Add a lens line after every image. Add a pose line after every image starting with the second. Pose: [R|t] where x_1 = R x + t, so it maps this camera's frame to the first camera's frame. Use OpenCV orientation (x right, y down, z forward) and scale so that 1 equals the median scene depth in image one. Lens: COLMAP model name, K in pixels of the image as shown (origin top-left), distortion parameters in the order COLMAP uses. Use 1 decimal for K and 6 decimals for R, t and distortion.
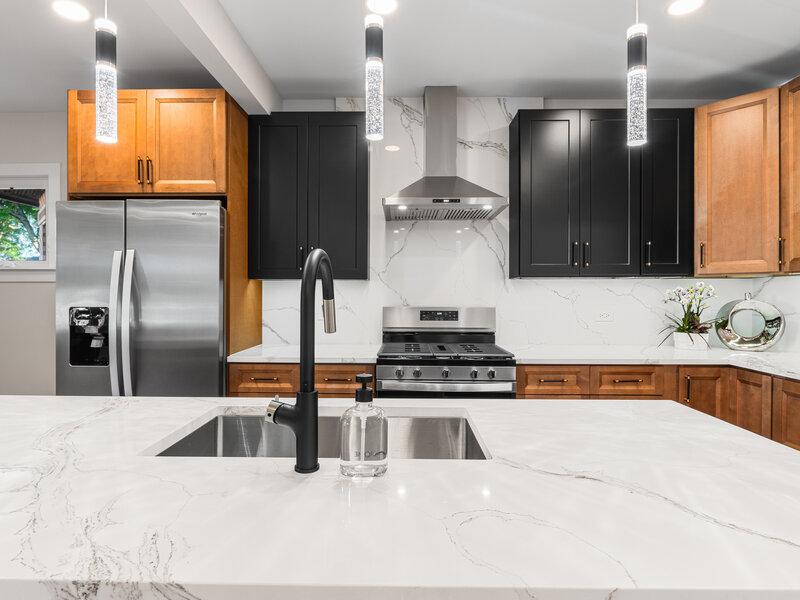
lens RADIAL K [[436.6, 0, 398.0], [0, 436.6, 298.0], [0, 0, 1]] dist [0.001579, -0.002241]
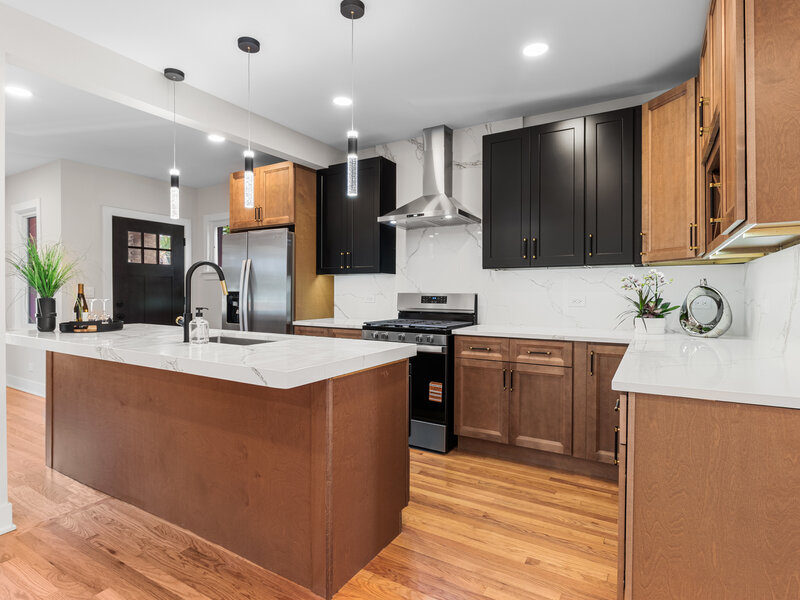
lens RADIAL K [[436.6, 0, 394.3], [0, 436.6, 293.4], [0, 0, 1]] dist [0.001579, -0.002241]
pose [[0.865815, 0.001592, -0.500361, 0.712854], [-0.004718, 0.999976, -0.004983, 0.031229], [0.500341, 0.006675, 0.865803, -0.223716]]
